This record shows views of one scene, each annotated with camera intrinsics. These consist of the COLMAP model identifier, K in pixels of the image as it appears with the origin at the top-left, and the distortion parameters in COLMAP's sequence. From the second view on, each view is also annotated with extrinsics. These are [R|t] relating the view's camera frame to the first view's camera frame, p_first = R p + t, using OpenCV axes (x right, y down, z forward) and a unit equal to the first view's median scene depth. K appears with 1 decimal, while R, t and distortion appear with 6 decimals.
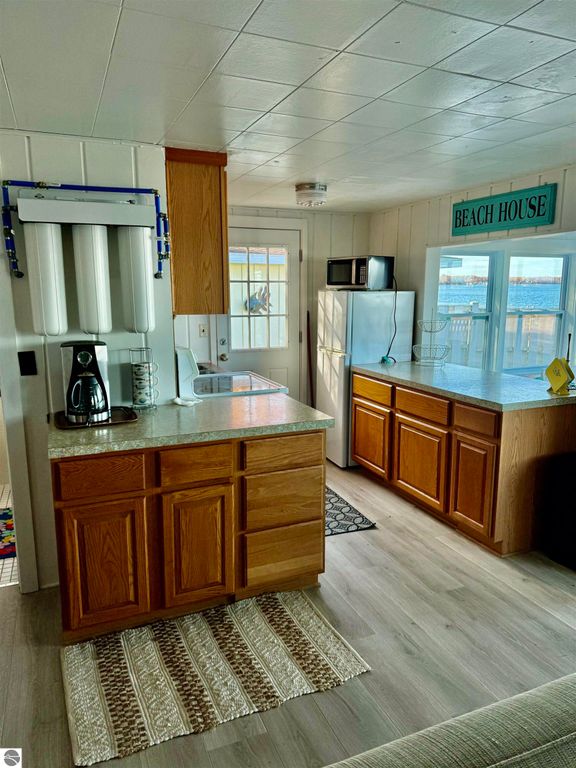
lens RADIAL K [[545.9, 0, 288.0], [0, 545.9, 384.0], [0, 0, 1]] dist [0.158704, -0.270358]
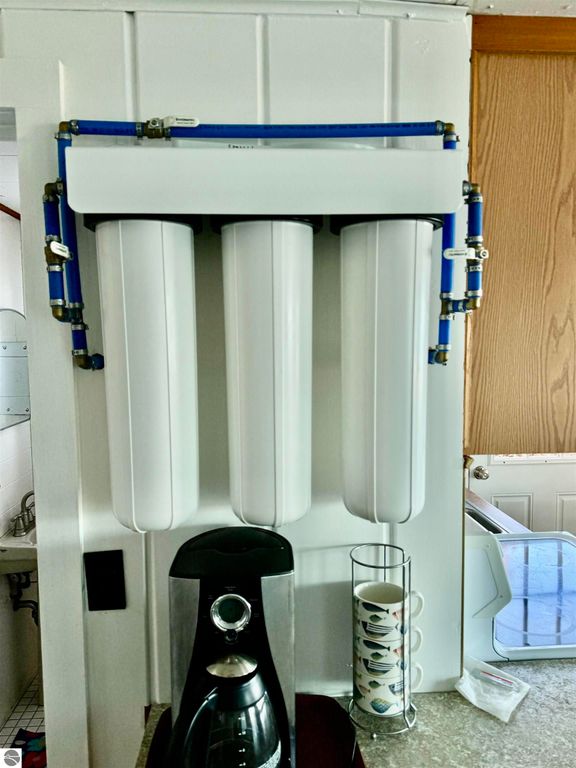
lens RADIAL K [[561.5, 0, 288.0], [0, 561.5, 384.0], [0, 0, 1]] dist [-0.003475, -0.002895]
pose [[0.948783, 0.020486, -0.315263, -0.212069], [-0.047473, 0.995810, -0.078160, -0.145260], [0.312341, 0.089123, 0.945780, 0.625909]]
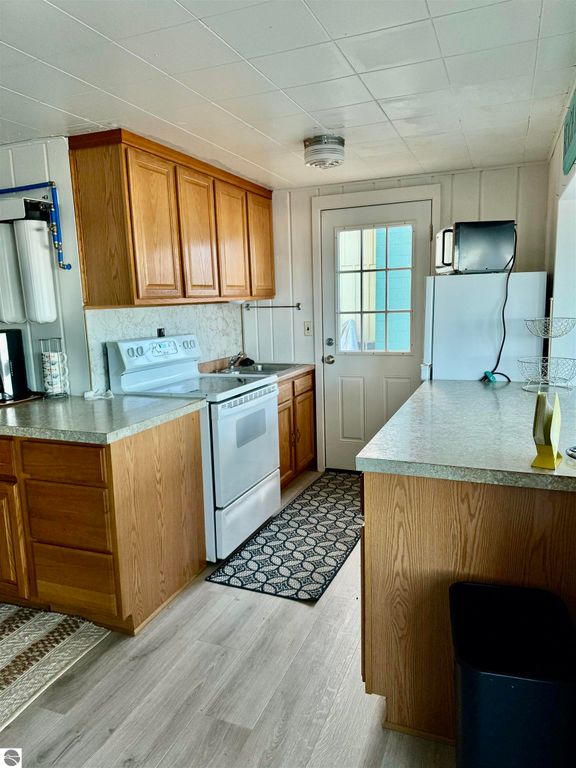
lens RADIAL K [[545.9, 0, 288.0], [0, 545.9, 384.0], [0, 0, 1]] dist [0.158704, -0.270358]
pose [[0.707349, 0.092369, -0.700803, 0.786268], [-0.096806, 0.994743, 0.033401, -0.056797], [0.700204, 0.044216, 0.712572, 0.578177]]
